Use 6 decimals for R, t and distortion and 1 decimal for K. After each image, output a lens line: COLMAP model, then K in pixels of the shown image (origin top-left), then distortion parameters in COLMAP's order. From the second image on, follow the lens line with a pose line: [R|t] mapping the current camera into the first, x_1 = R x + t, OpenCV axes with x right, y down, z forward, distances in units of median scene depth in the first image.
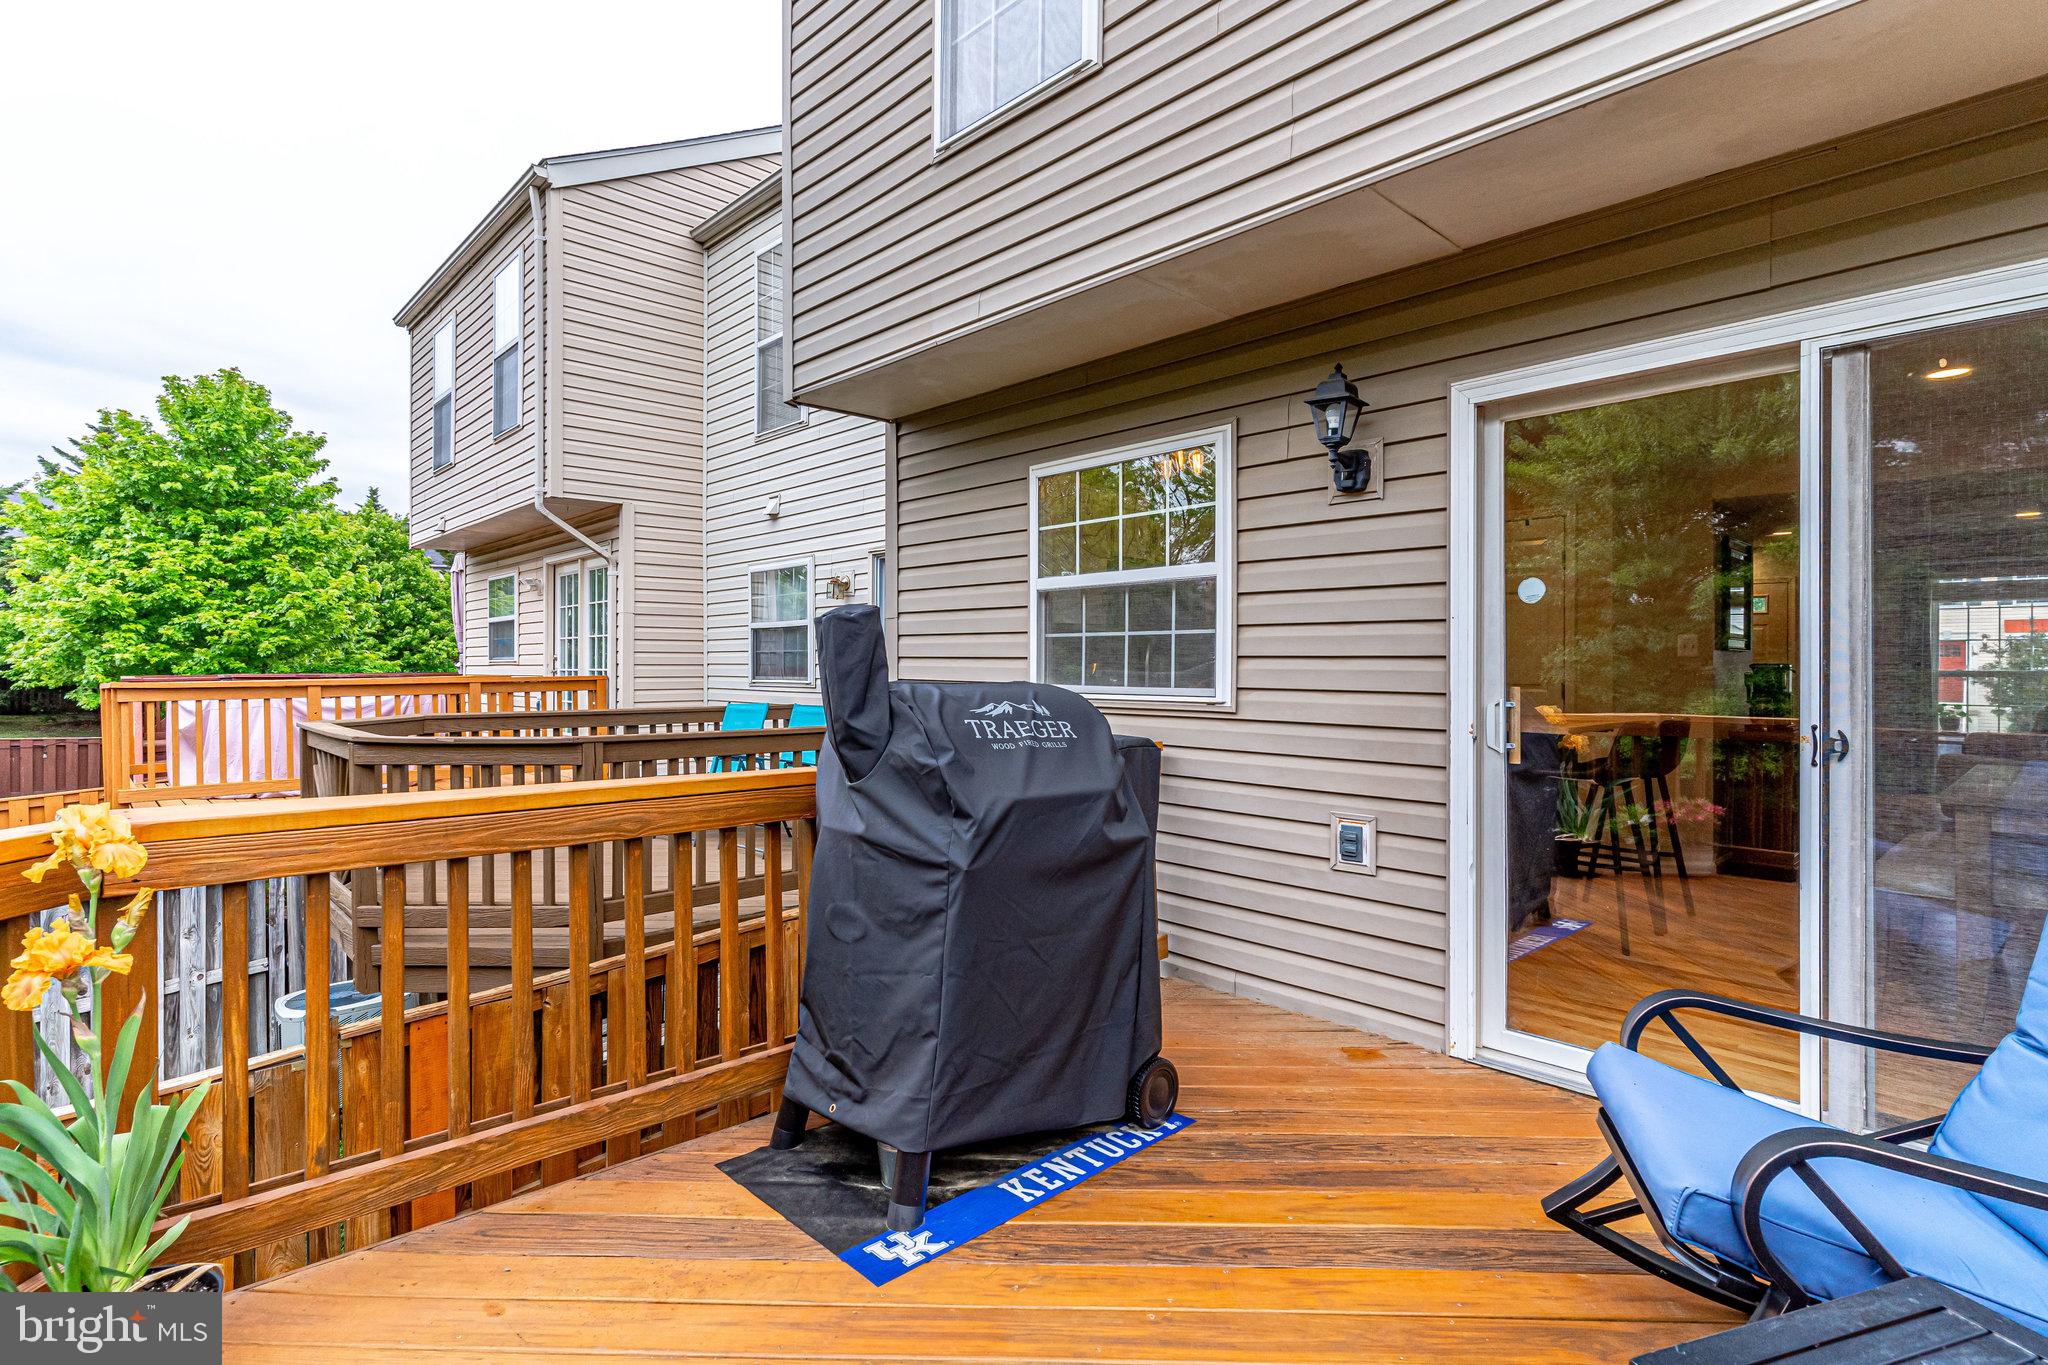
lens RADIAL K [[997.5, 0, 1018.3], [0, 997.5, 676.4], [0, 0, 1]] dist [0.005837, 0.000938]
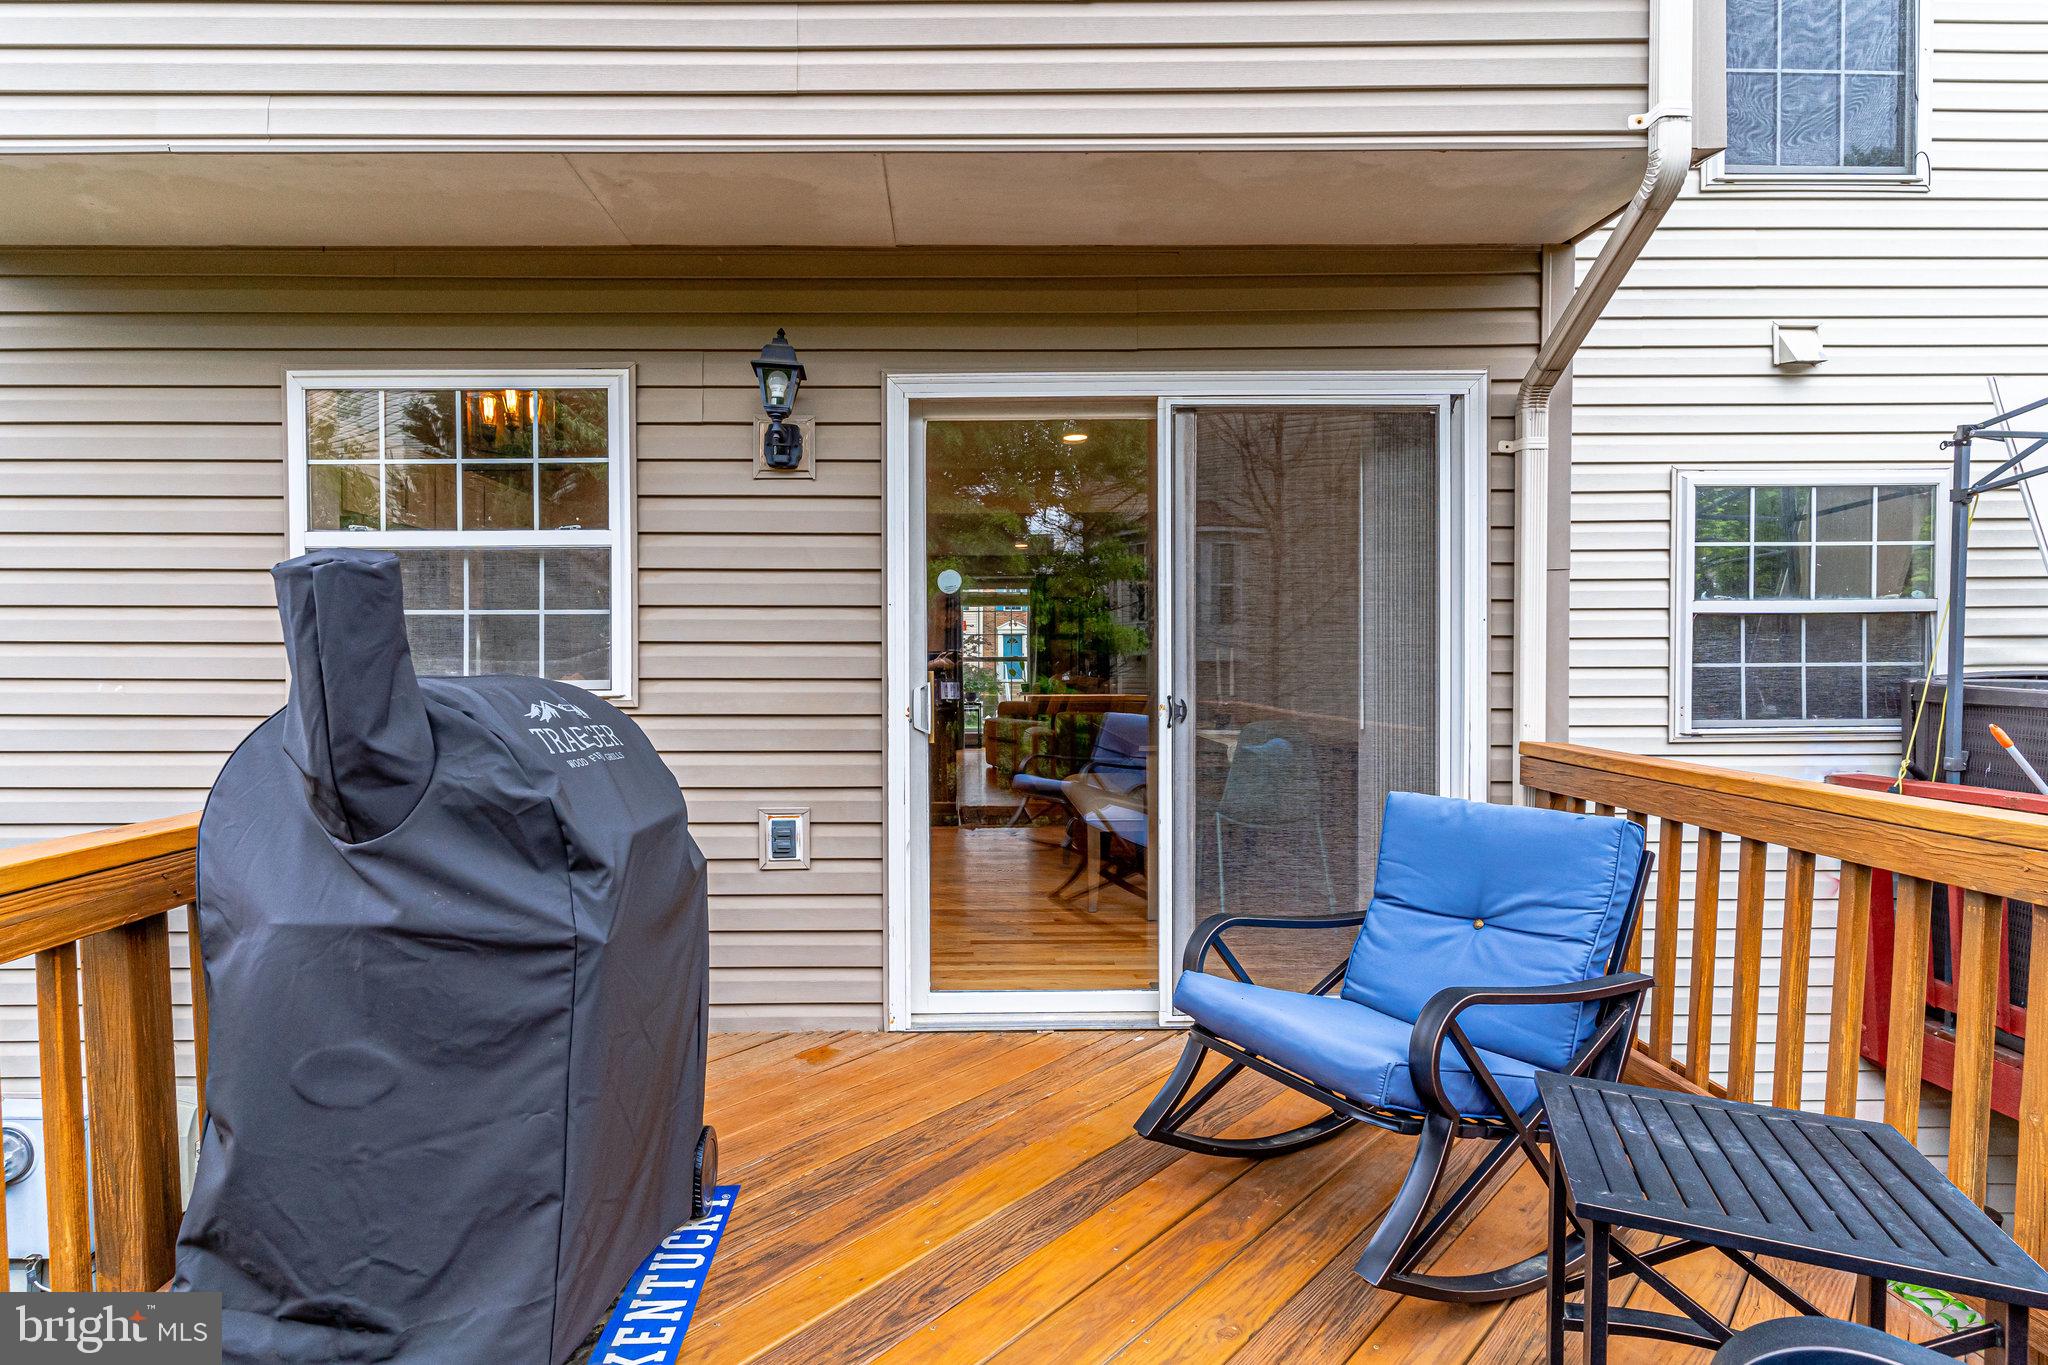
lens RADIAL K [[1021.6, 0, 910.2], [0, 1021.6, 678.4], [0, 0, 1]] dist [0.002020, 0.000453]
pose [[0.683007, -0.019606, 0.730149, -0.323206], [0.012819, 0.999807, 0.014855, 0.001698], [-0.730299, -0.000786, 0.683127, 0.275902]]
